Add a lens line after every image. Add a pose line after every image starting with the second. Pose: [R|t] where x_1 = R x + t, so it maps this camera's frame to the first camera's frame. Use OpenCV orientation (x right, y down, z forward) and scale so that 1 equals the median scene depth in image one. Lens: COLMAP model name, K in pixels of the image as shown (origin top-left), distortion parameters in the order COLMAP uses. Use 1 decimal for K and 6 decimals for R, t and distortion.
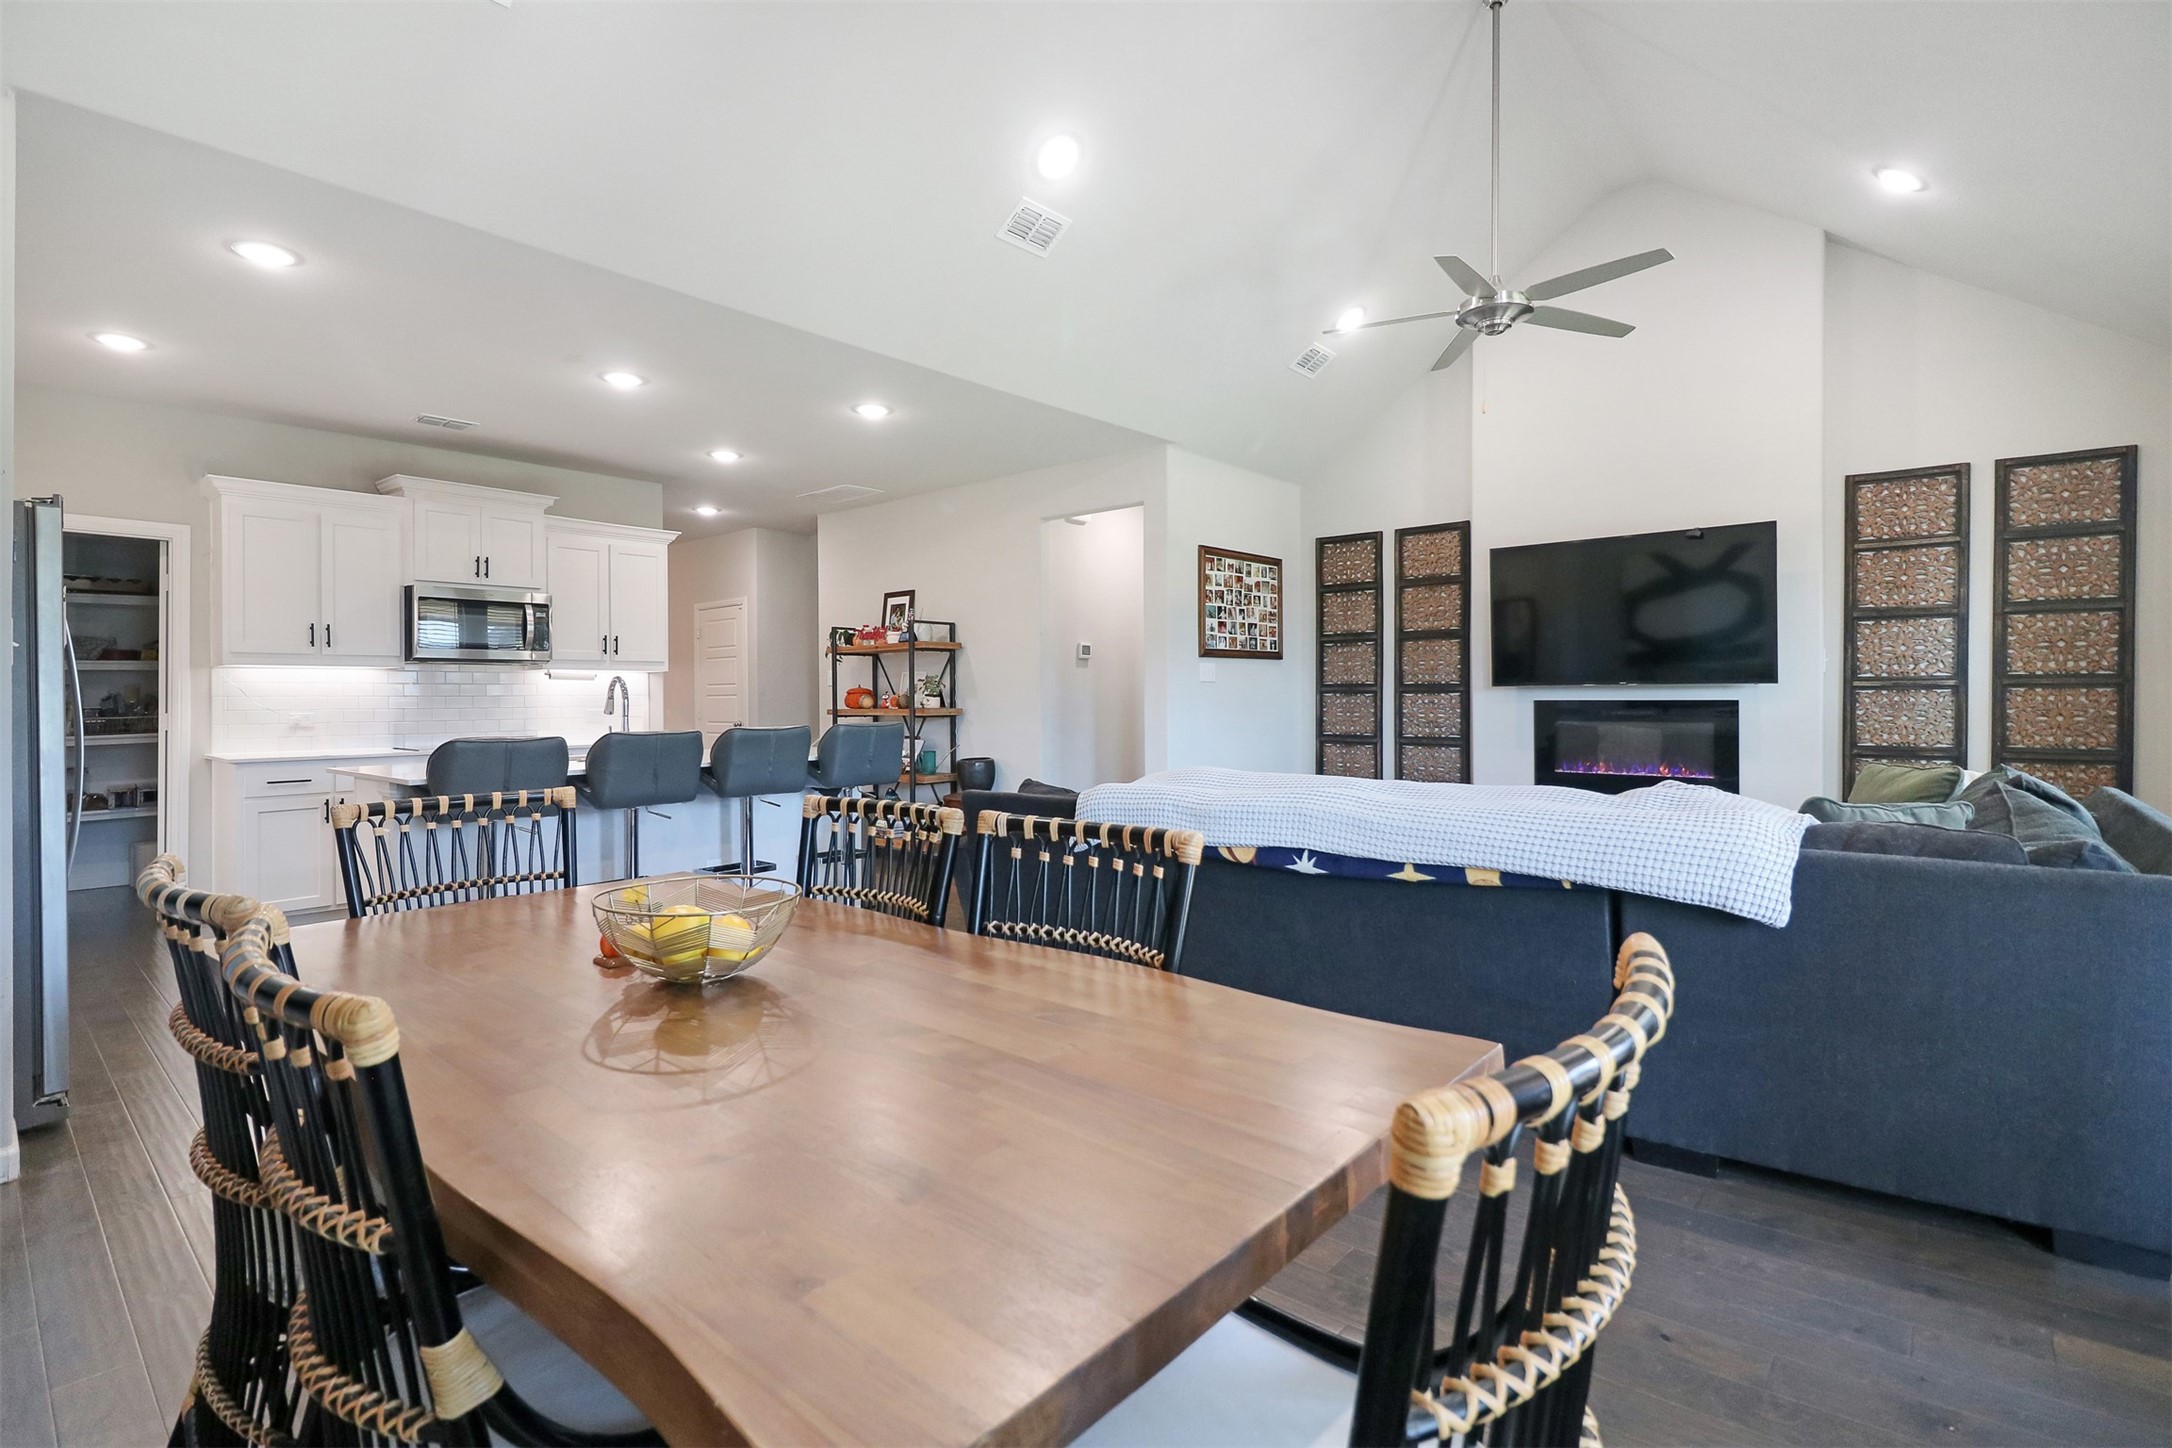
lens RADIAL K [[1017.4, 0, 1086.9], [0, 1017.4, 695.7], [0, 0, 1]] dist [-0.004208, -0.001130]
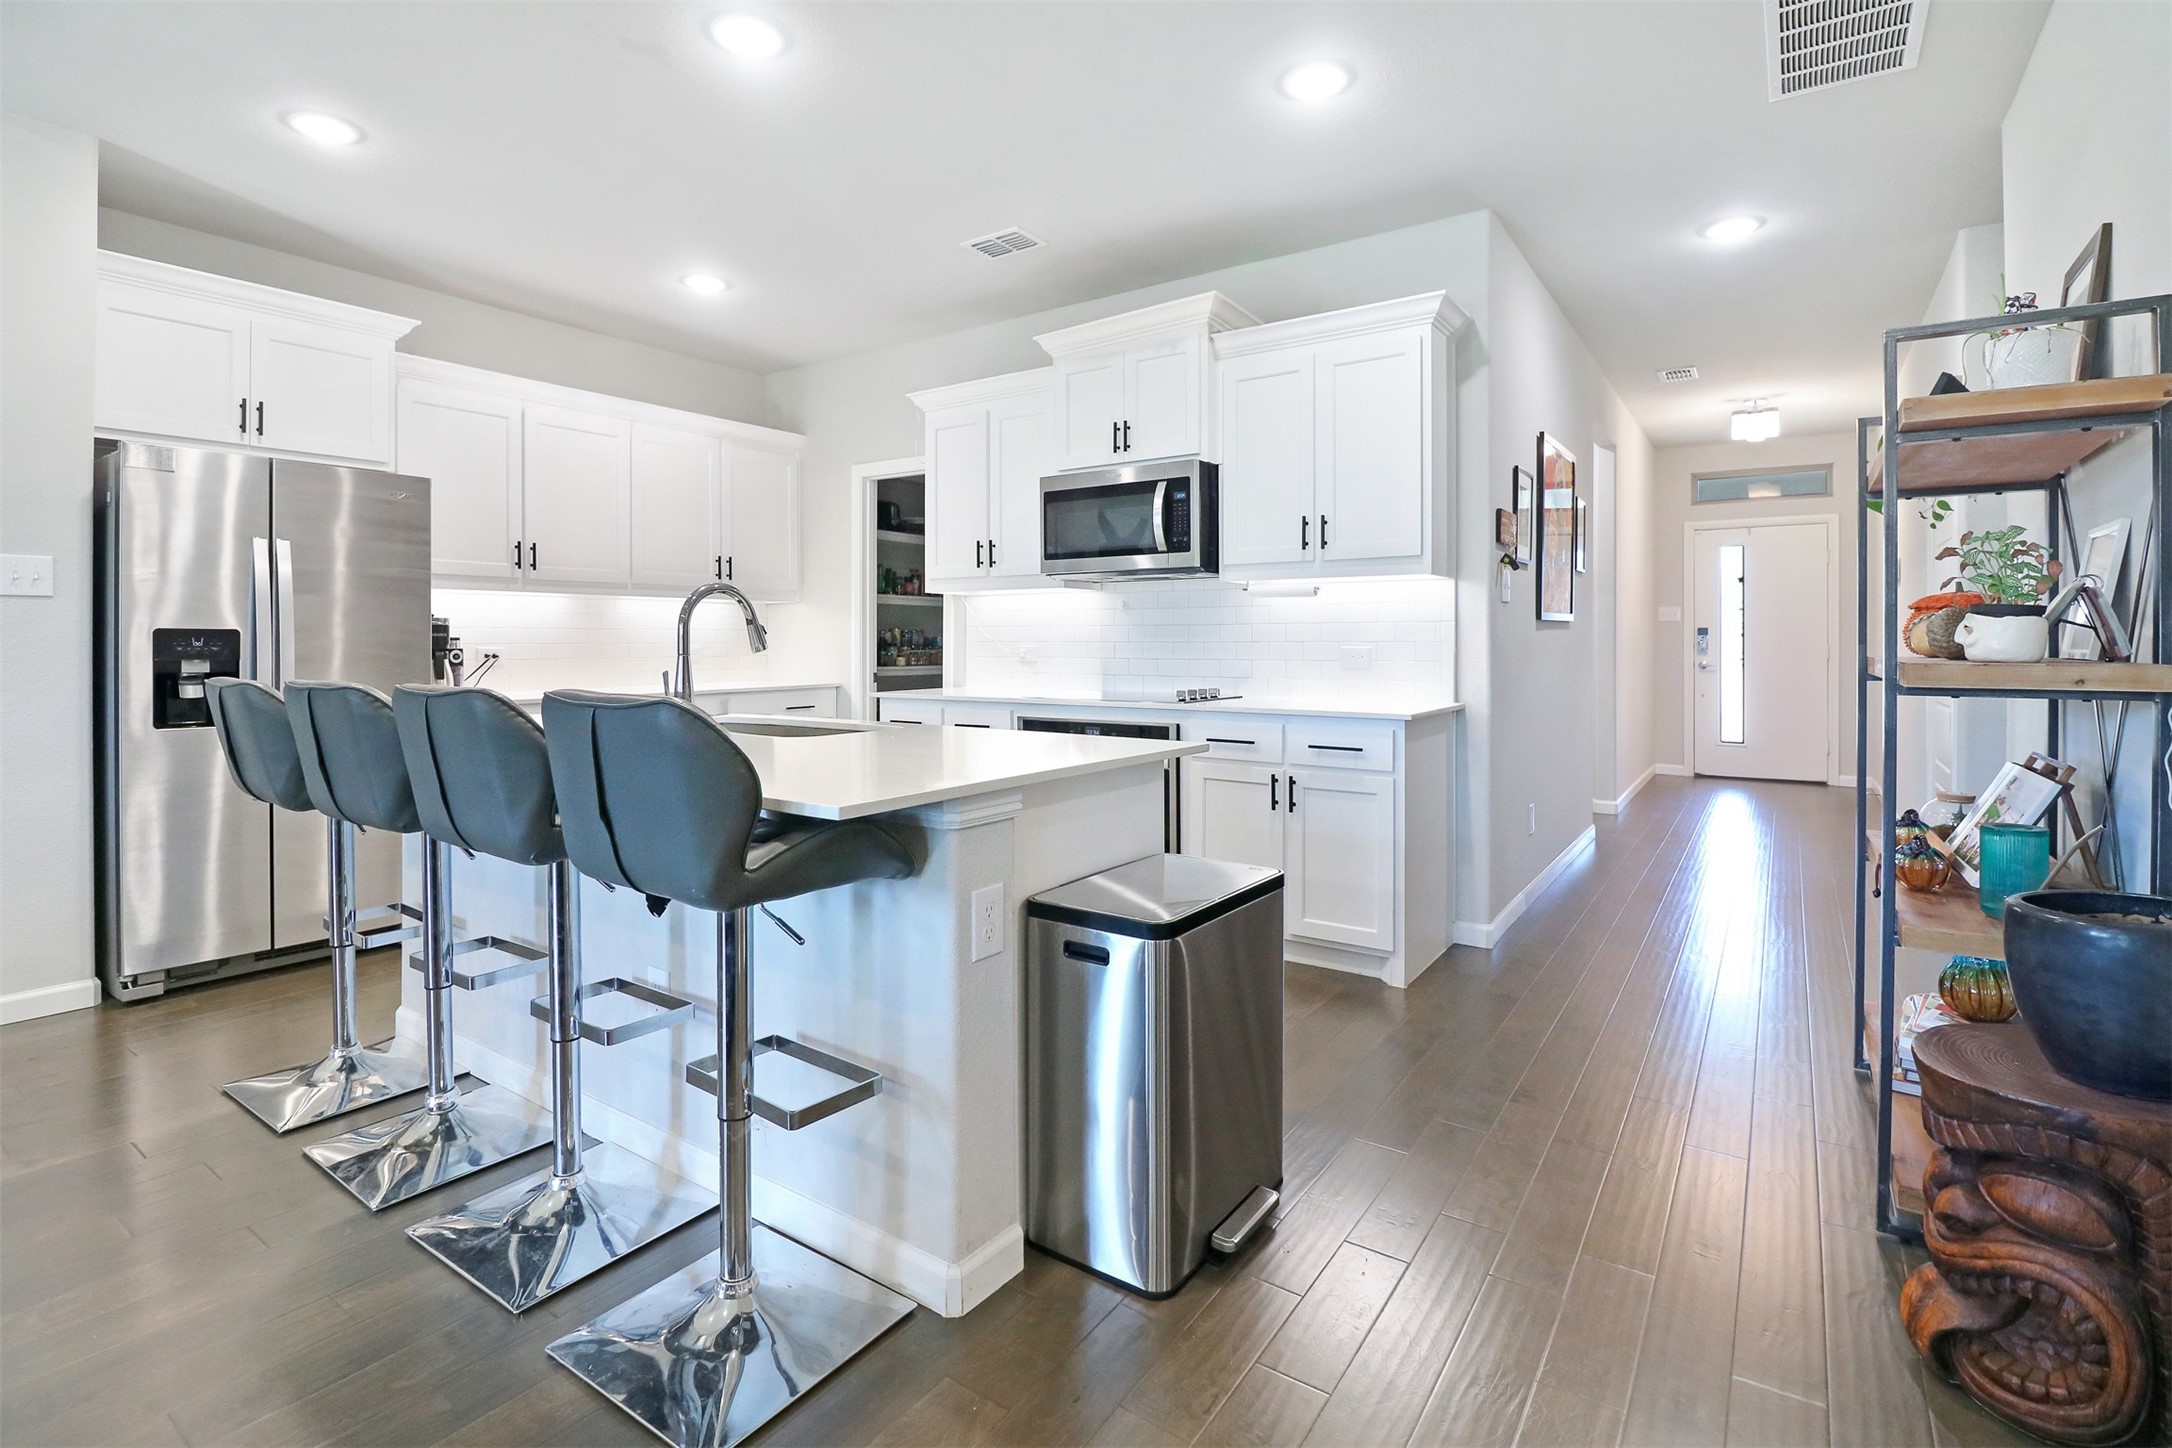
lens RADIAL K [[979.7, 0, 1094.6], [0, 979.7, 644.0], [0, 0, 1]] dist [0.024996, -0.000146]
pose [[0.114834, 0.010355, -0.993331, 0.068331], [-0.000286, 0.999946, 0.010391, 0.007544], [0.993385, -0.000909, 0.114831, 0.849945]]
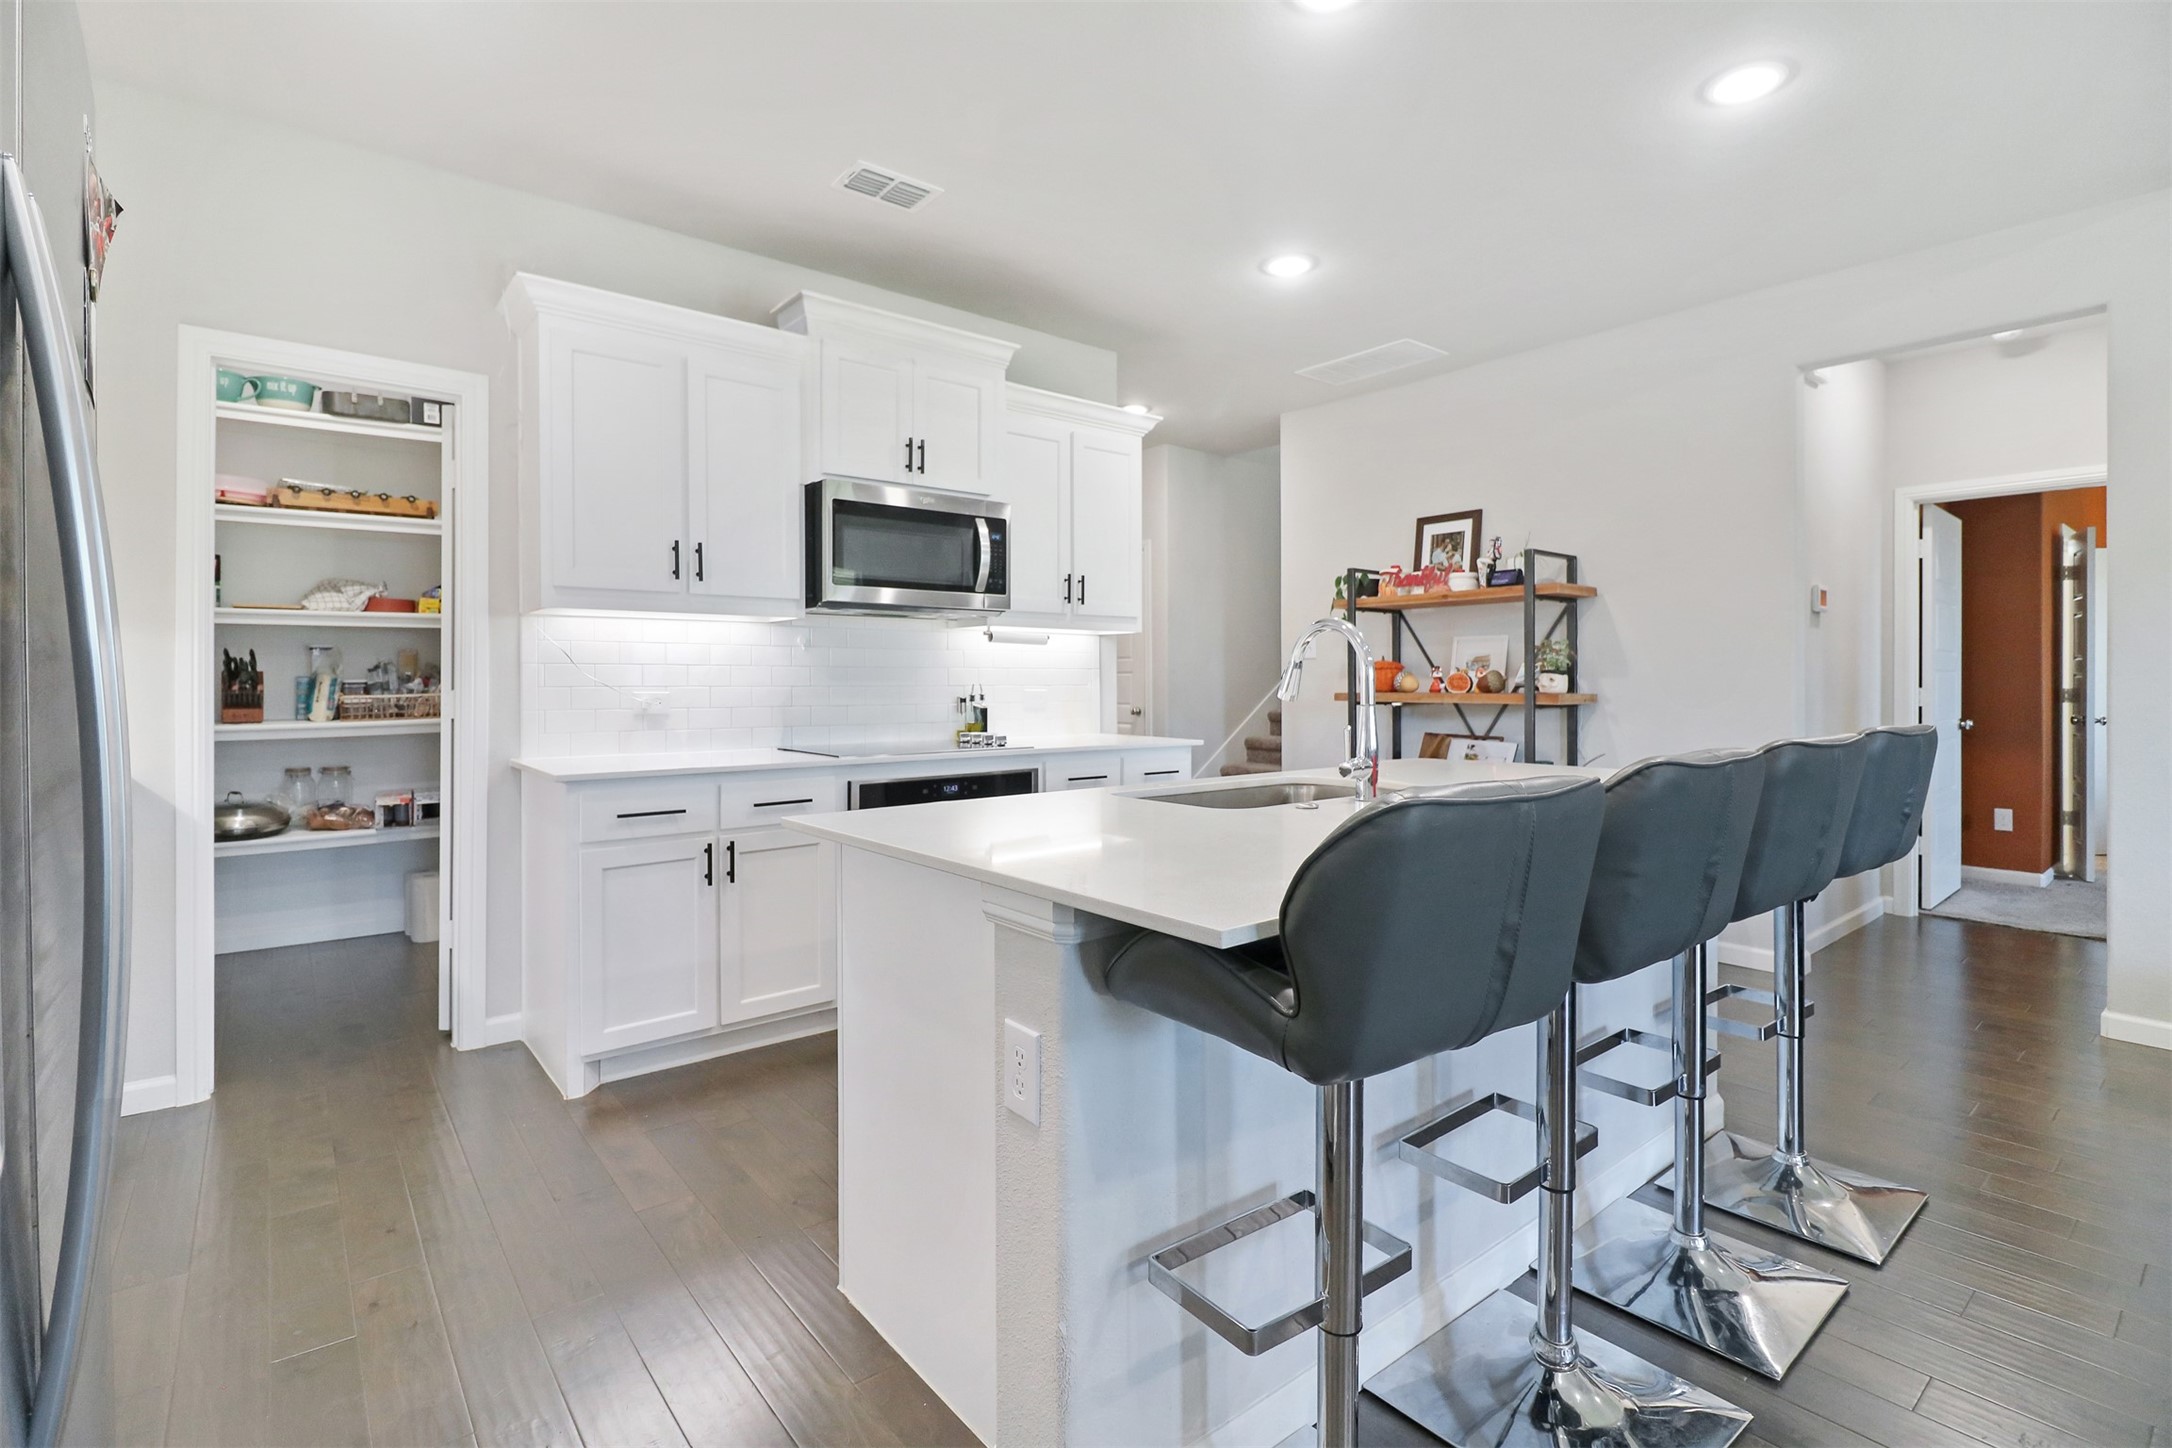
lens RADIAL K [[1036.9, 0, 1128.8], [0, 1036.9, 686.9], [0, 0, 1]] dist [0.021116, -0.000177]
pose [[0.987020, 0.007432, -0.160423, -0.344868], [-0.006360, 0.999954, 0.007199, 0.006777], [0.160469, -0.006086, 0.987022, 0.376696]]
